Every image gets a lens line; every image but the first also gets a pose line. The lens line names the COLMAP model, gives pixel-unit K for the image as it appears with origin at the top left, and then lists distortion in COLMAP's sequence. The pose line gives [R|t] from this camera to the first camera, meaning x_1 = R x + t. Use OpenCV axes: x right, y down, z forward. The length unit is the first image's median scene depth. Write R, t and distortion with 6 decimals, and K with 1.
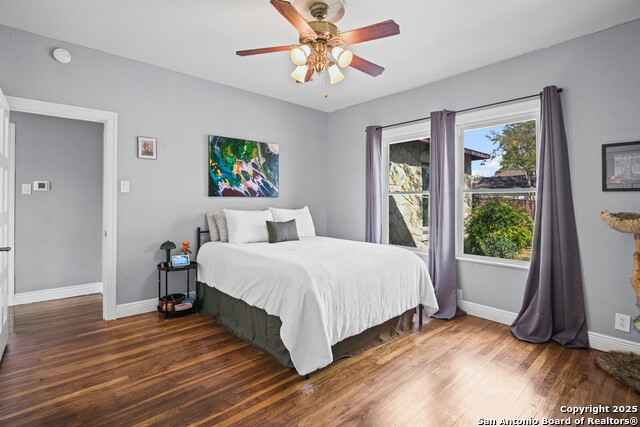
lens RADIAL K [[296.5, 0, 315.7], [0, 296.5, 208.1], [0, 0, 1]] dist [-0.022404, -0.000827]
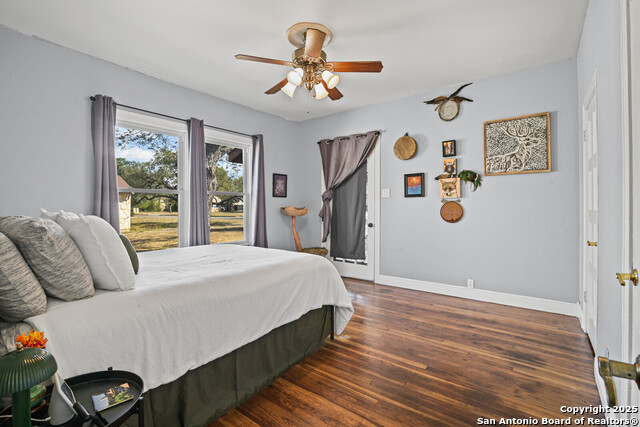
lens RADIAL K [[296.5, 0, 316.2], [0, 296.5, 208.3], [0, 0, 1]] dist [-0.022404, -0.000827]
pose [[-0.180056, -0.013702, 0.983561, -1.155183], [0.018686, 0.999675, 0.017347, -0.009021], [-0.983479, 0.021502, -0.179741, 1.172287]]
